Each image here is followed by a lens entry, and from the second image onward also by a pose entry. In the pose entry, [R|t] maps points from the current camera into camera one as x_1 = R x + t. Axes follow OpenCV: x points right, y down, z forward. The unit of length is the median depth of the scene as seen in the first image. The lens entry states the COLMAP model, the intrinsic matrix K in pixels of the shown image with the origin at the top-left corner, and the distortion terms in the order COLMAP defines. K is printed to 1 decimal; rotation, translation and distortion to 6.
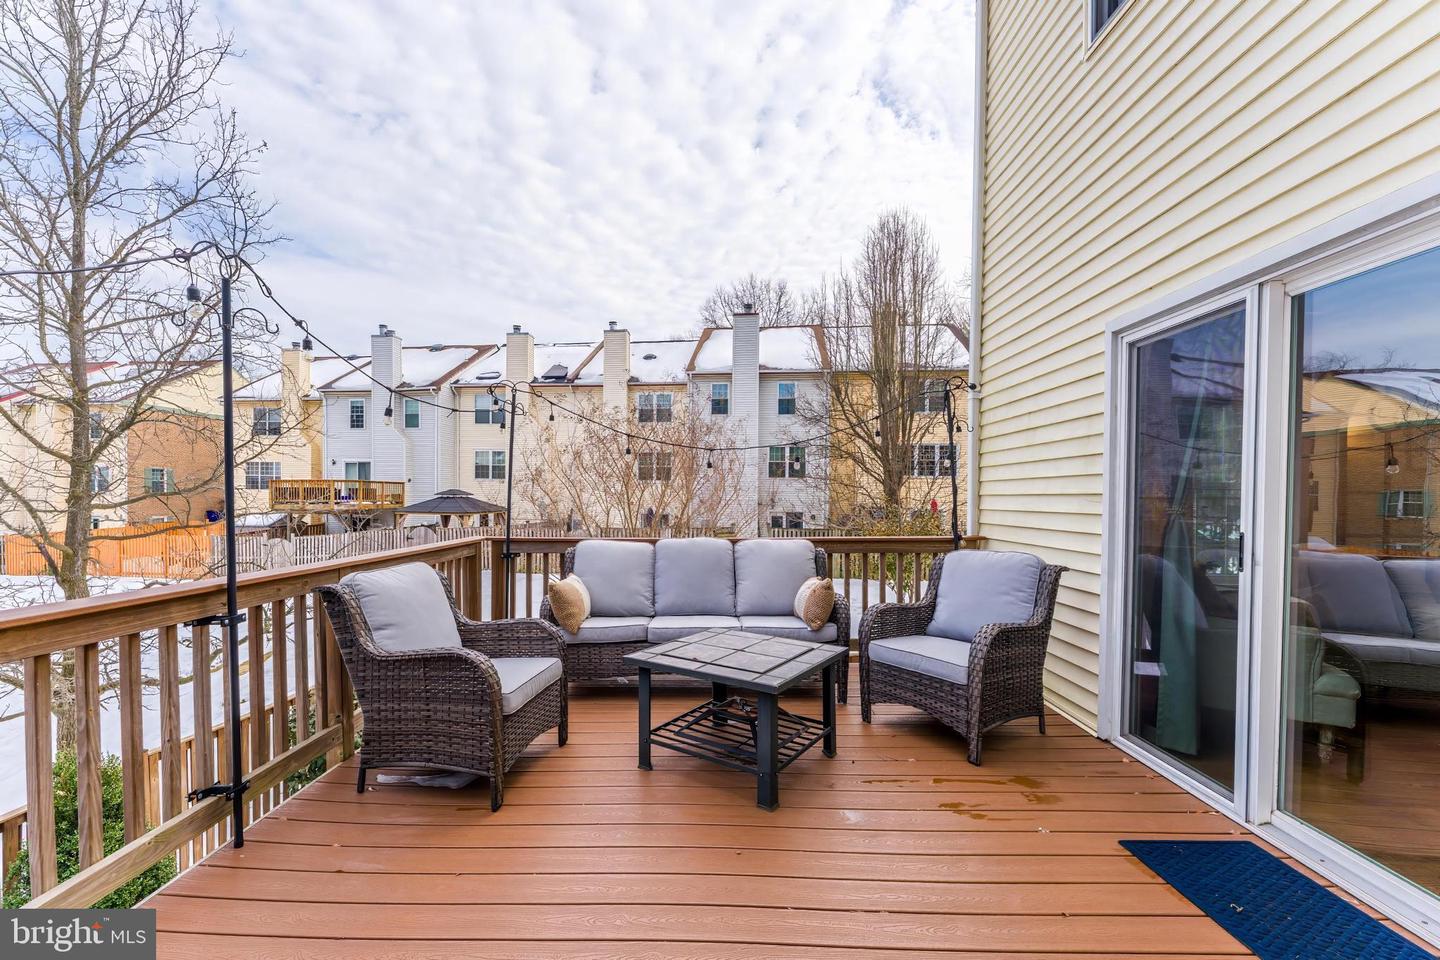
lens RADIAL K [[597.2, 0, 691.2], [0, 597.2, 514.1], [0, 0, 1]] dist [0.002428, -0.000004]
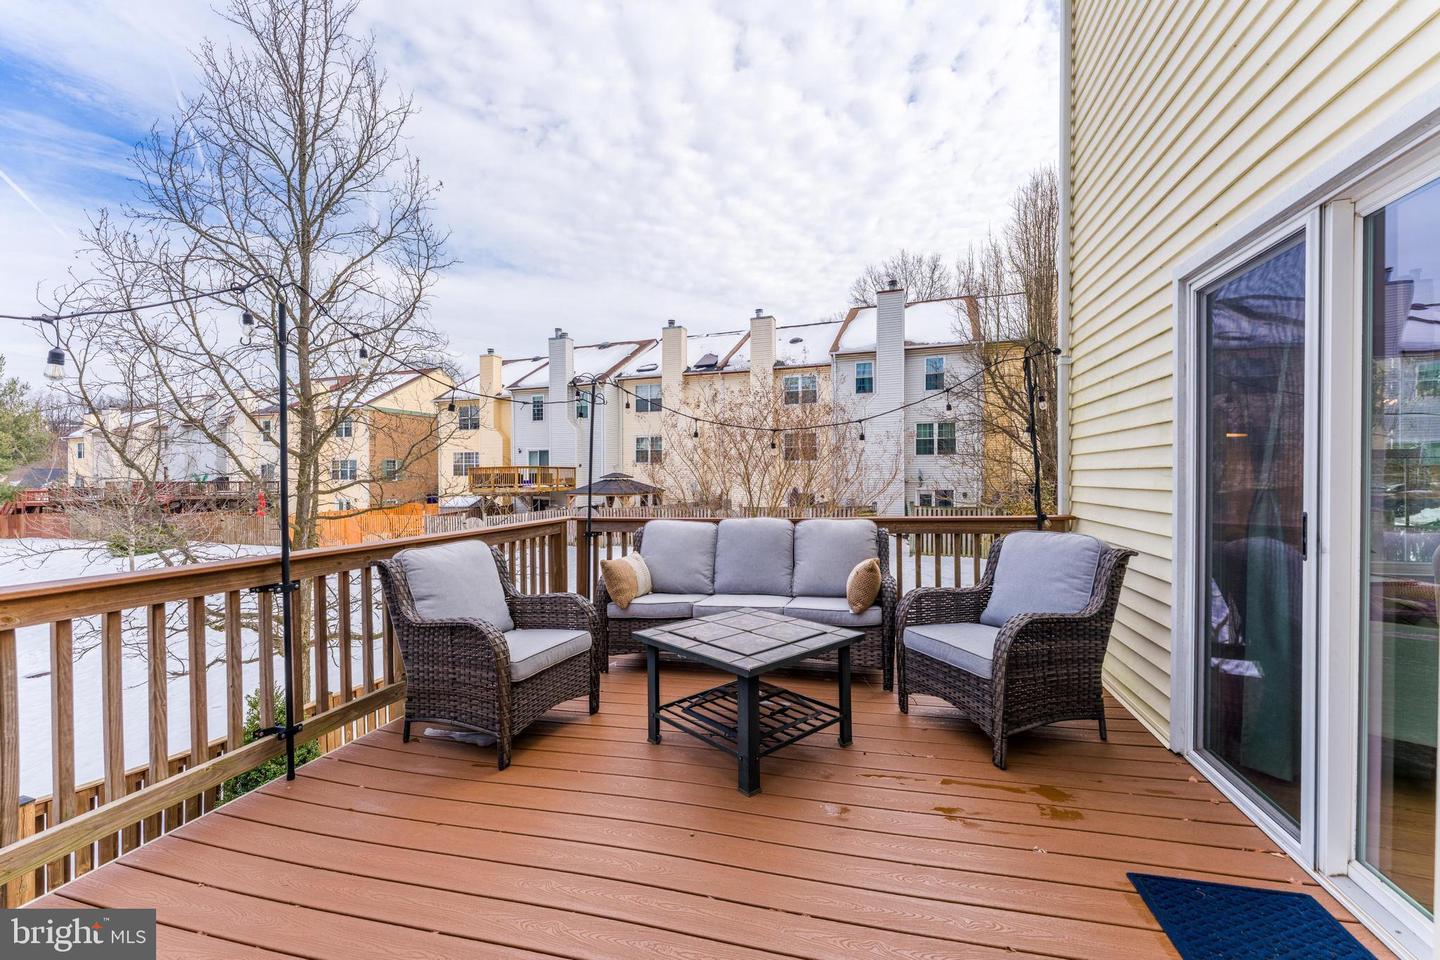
lens RADIAL K [[578.1, 0, 723.9], [0, 578.1, 488.0], [0, 0, 1]] dist [0.001811, 0.000072]
pose [[0.975994, -0.012073, -0.217465, 0.177746], [0.010002, 0.999894, -0.010622, -0.000859], [0.217570, 0.008191, 0.976010, 0.032058]]
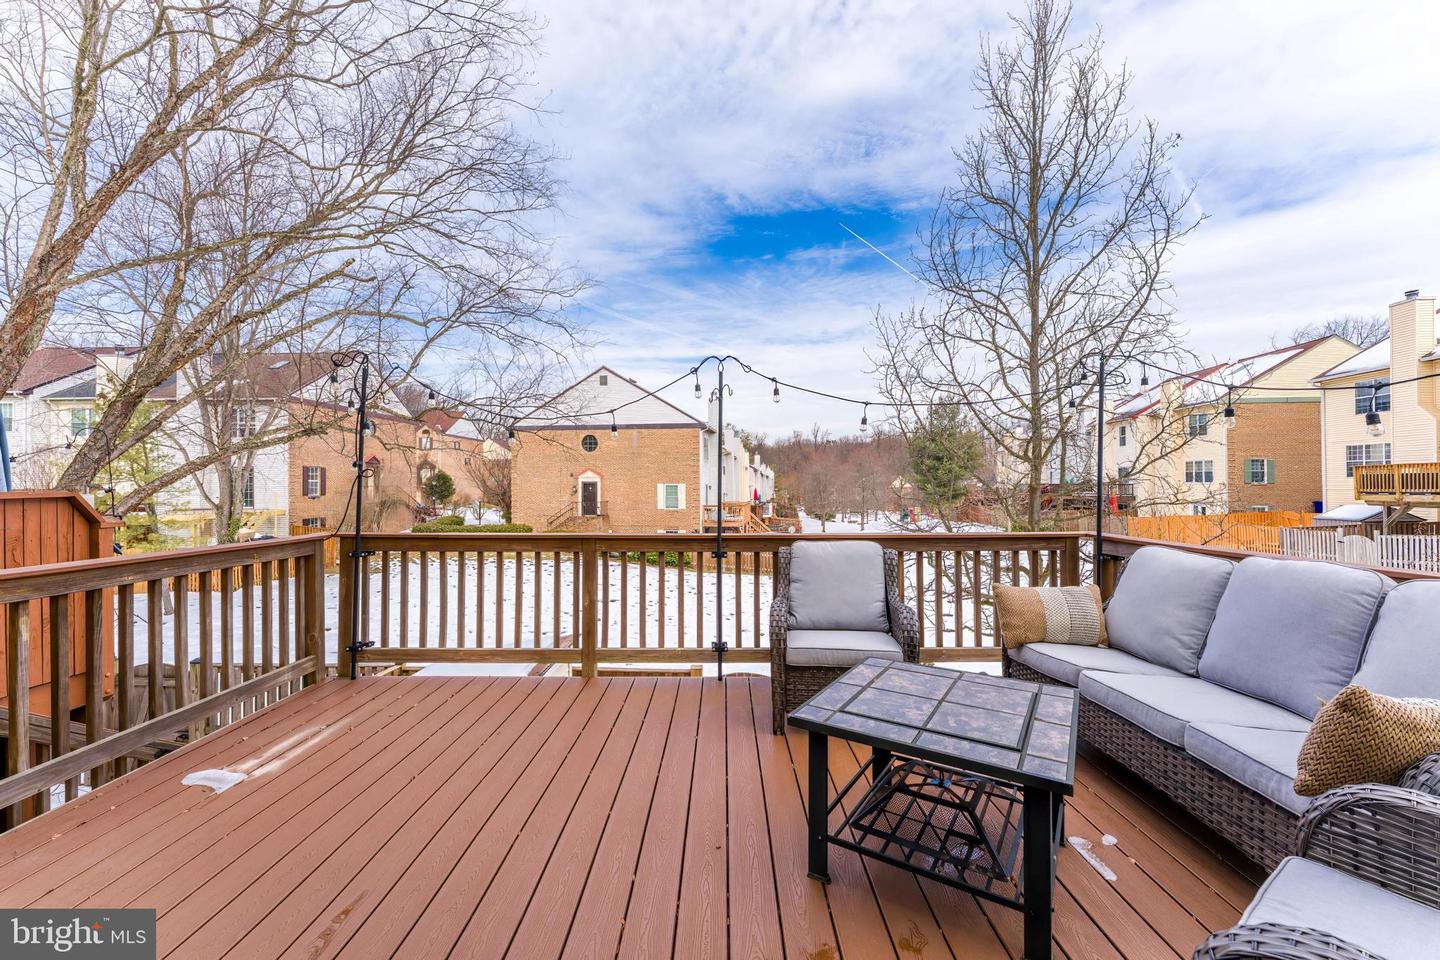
lens RADIAL K [[578.1, 0, 723.9], [0, 578.1, 488.0], [0, 0, 1]] dist [0.001811, 0.000072]
pose [[0.041322, -0.003594, -0.999139, 0.530590], [-0.022476, 0.999737, -0.004526, -0.011902], [0.998893, 0.022643, 0.041230, 0.490231]]
